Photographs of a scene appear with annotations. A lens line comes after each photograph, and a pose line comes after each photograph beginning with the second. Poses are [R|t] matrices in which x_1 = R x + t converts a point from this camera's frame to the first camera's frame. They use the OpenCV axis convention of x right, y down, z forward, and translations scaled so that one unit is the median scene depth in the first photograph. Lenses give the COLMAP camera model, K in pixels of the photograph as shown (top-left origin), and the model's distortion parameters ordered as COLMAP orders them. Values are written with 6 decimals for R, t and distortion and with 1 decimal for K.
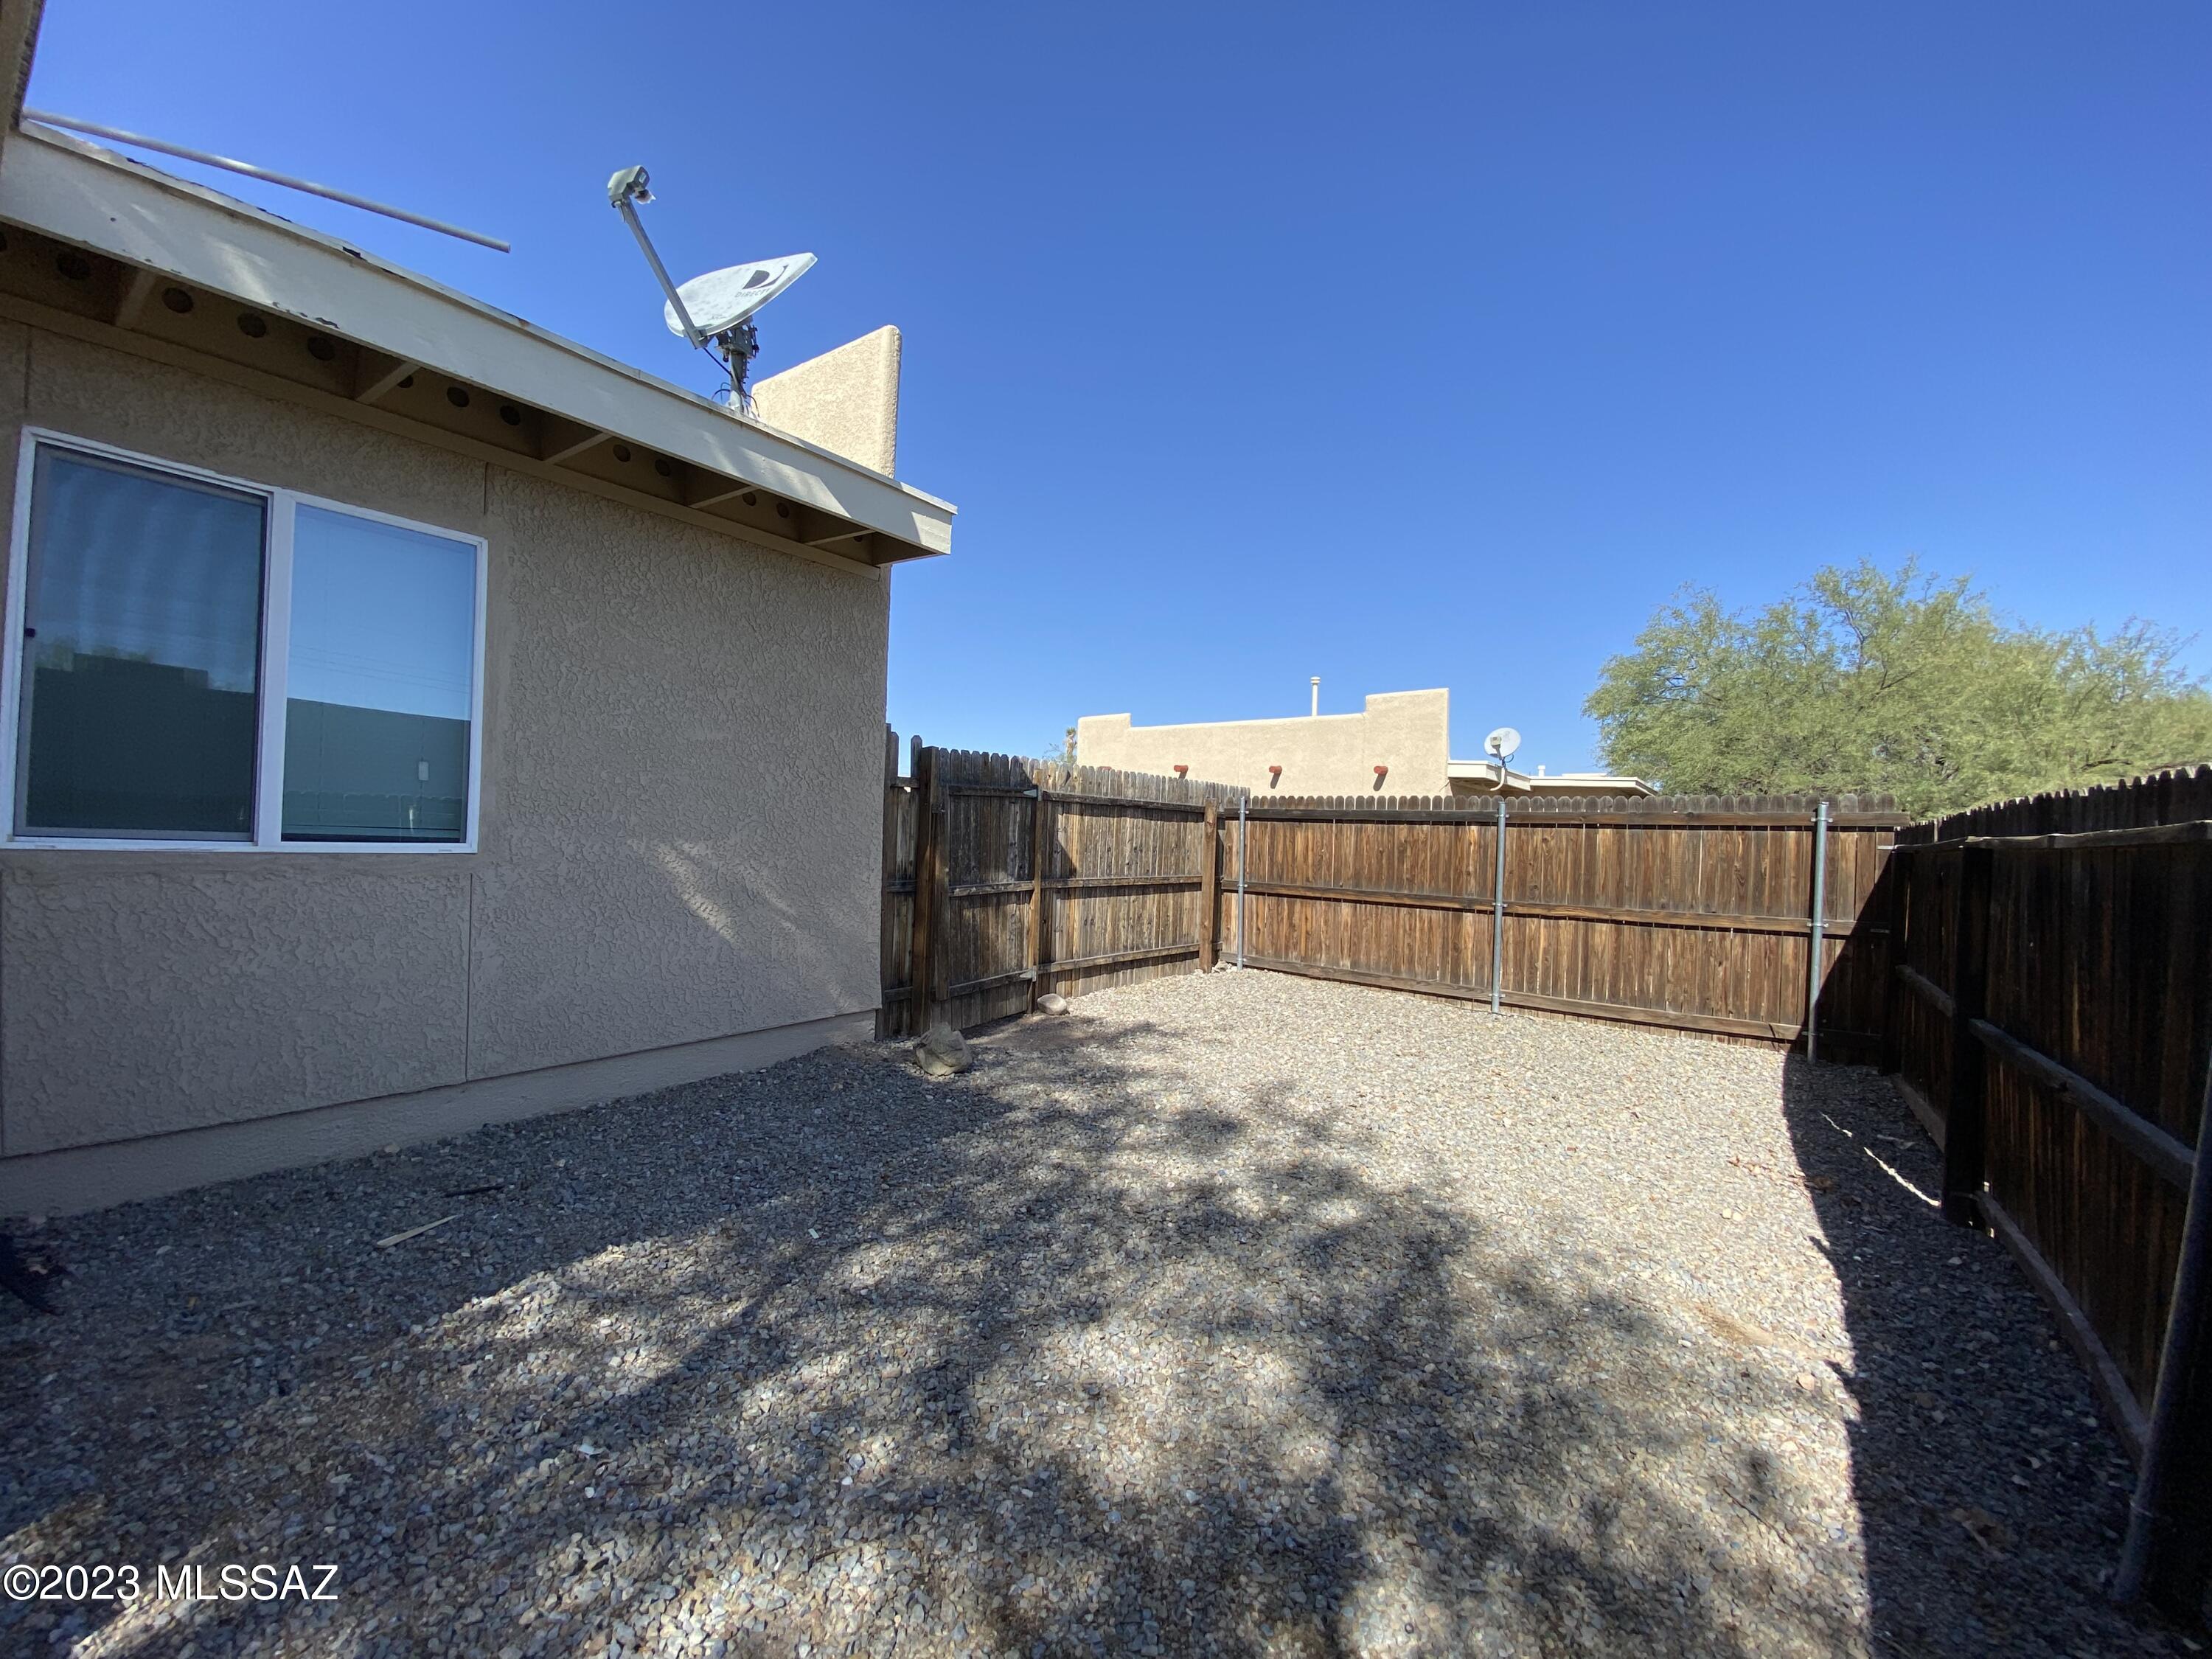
lens RADIAL K [[902.8, 0, 1094.8], [0, 902.8, 833.2], [0, 0, 1]] dist [0.040208, -0.032357]
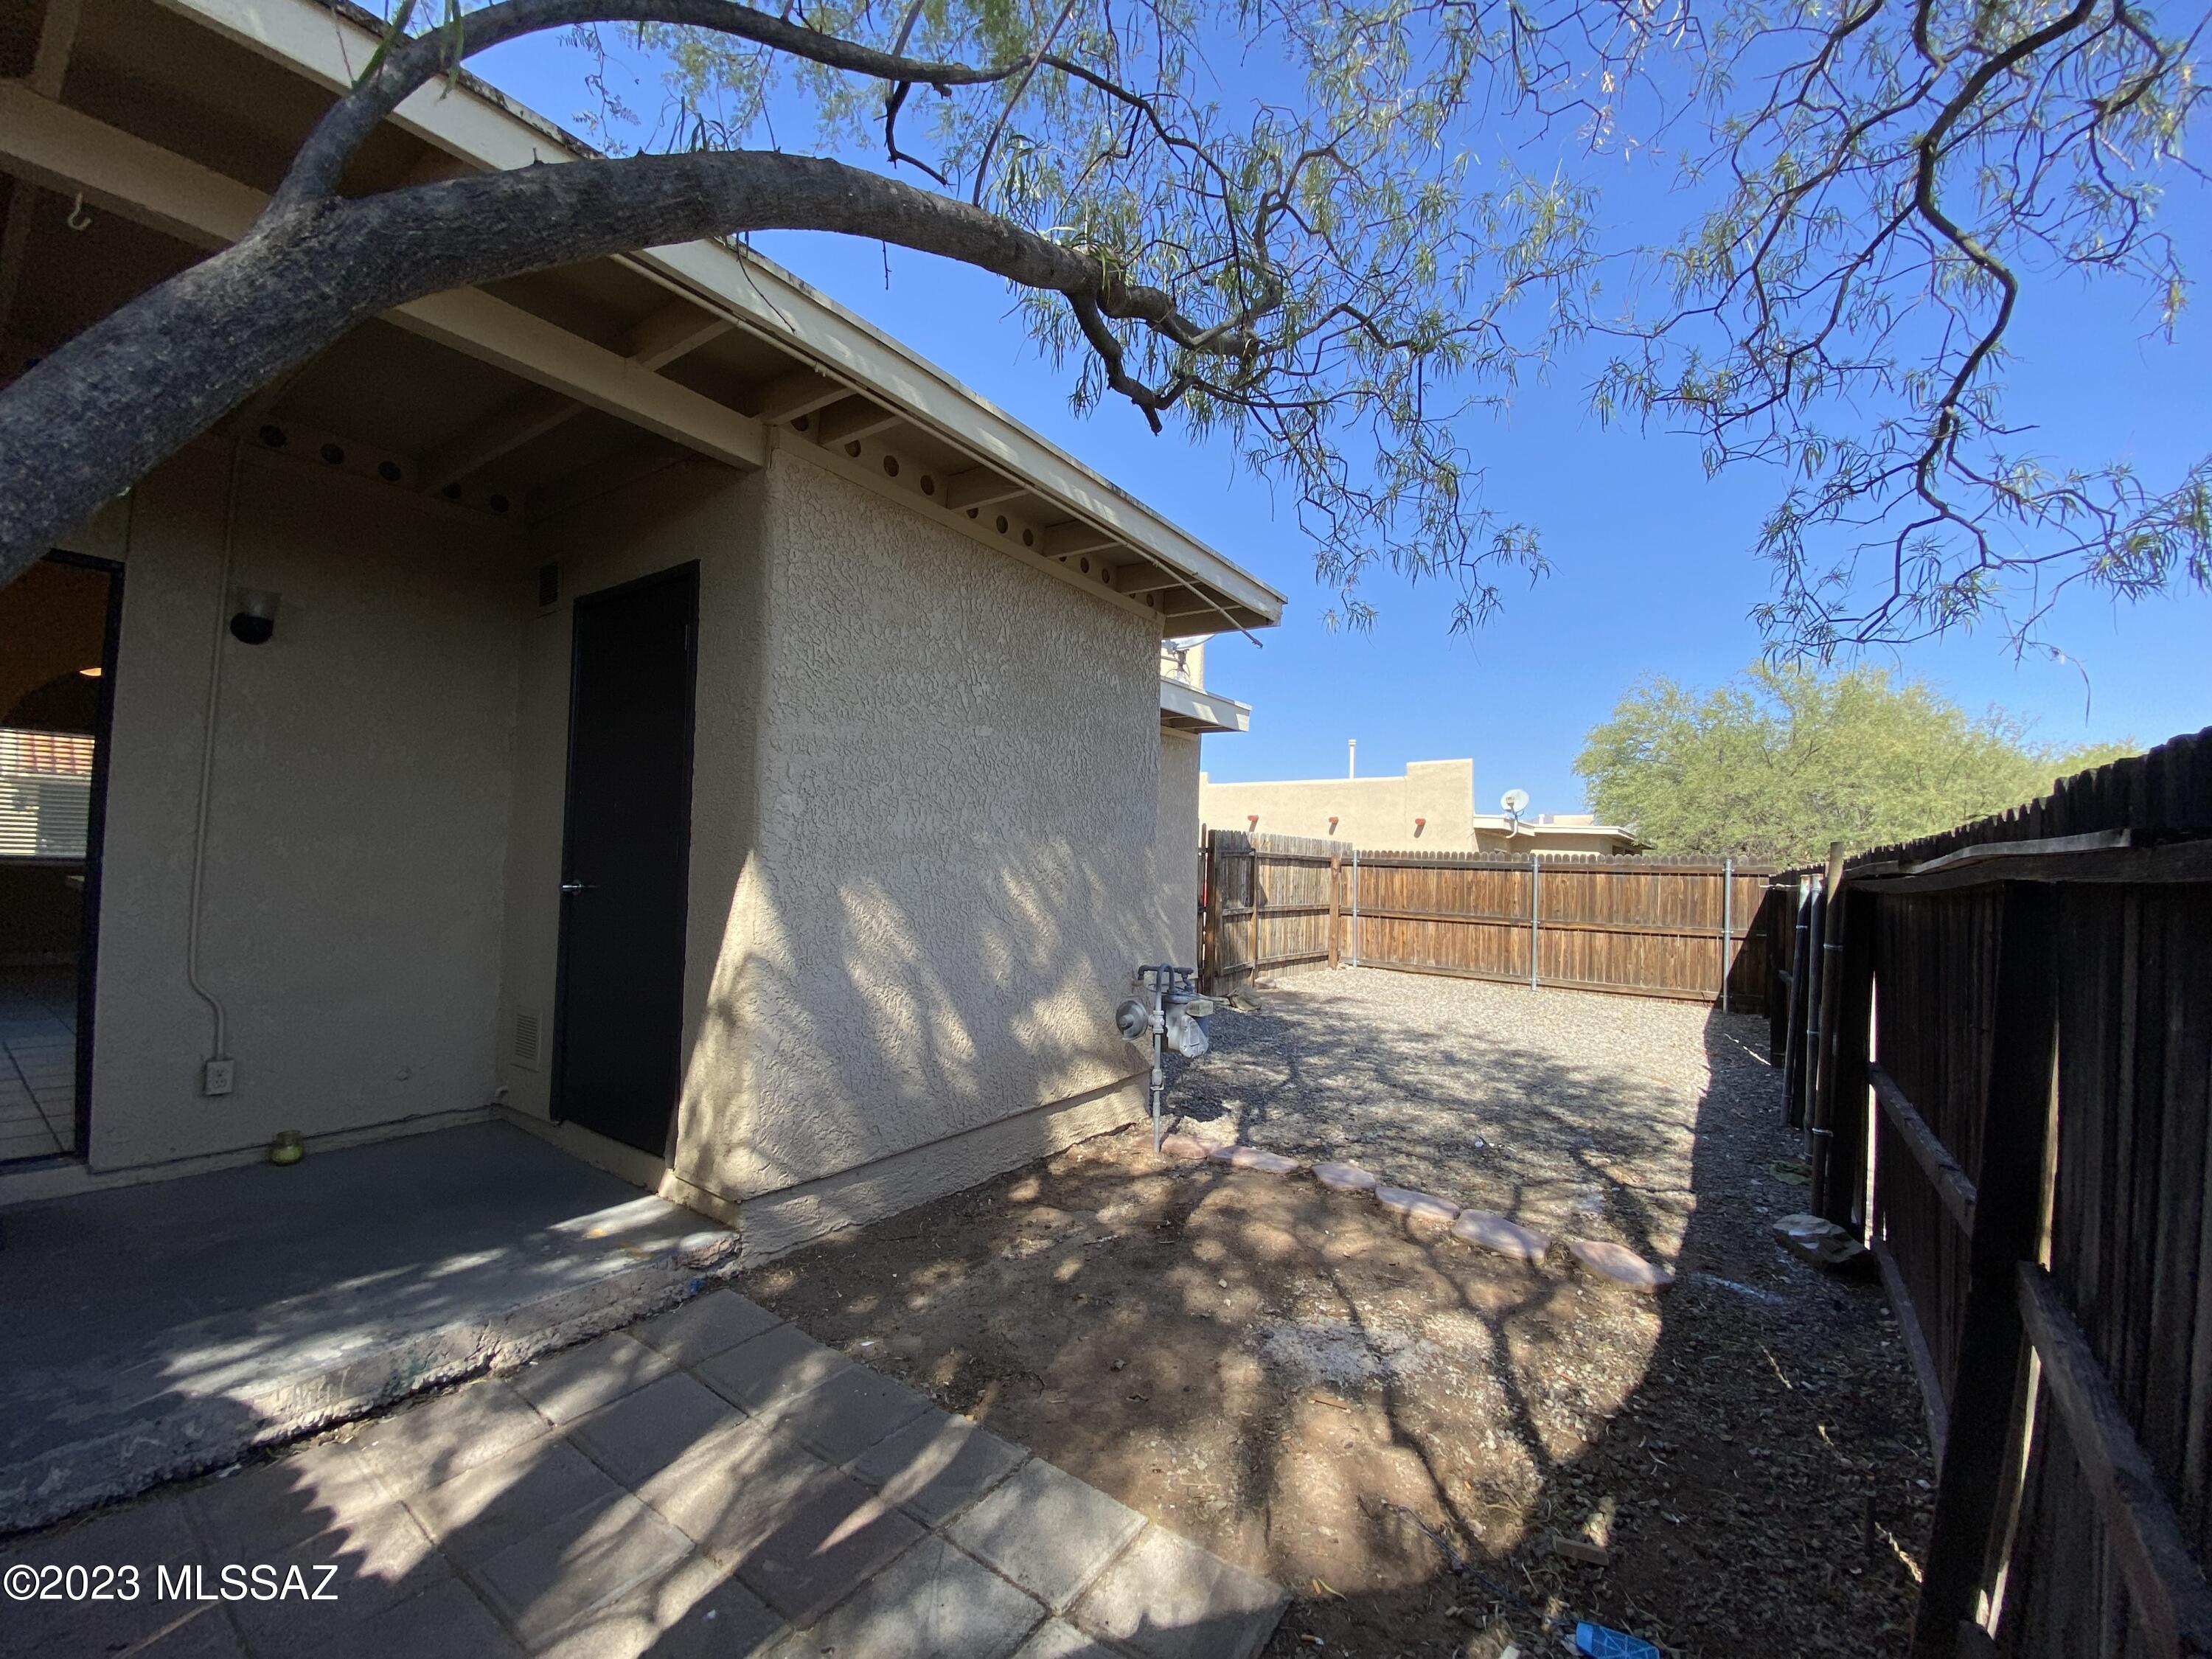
lens RADIAL K [[898.9, 0, 1069.4], [0, 898.9, 828.7], [0, 0, 1]] dist [-0.000827, -0.012718]
pose [[0.999941, -0.002167, -0.010630, -0.341354], [0.001766, 0.999291, -0.037613, -0.025517], [0.010704, 0.037592, 0.999236, -0.563128]]
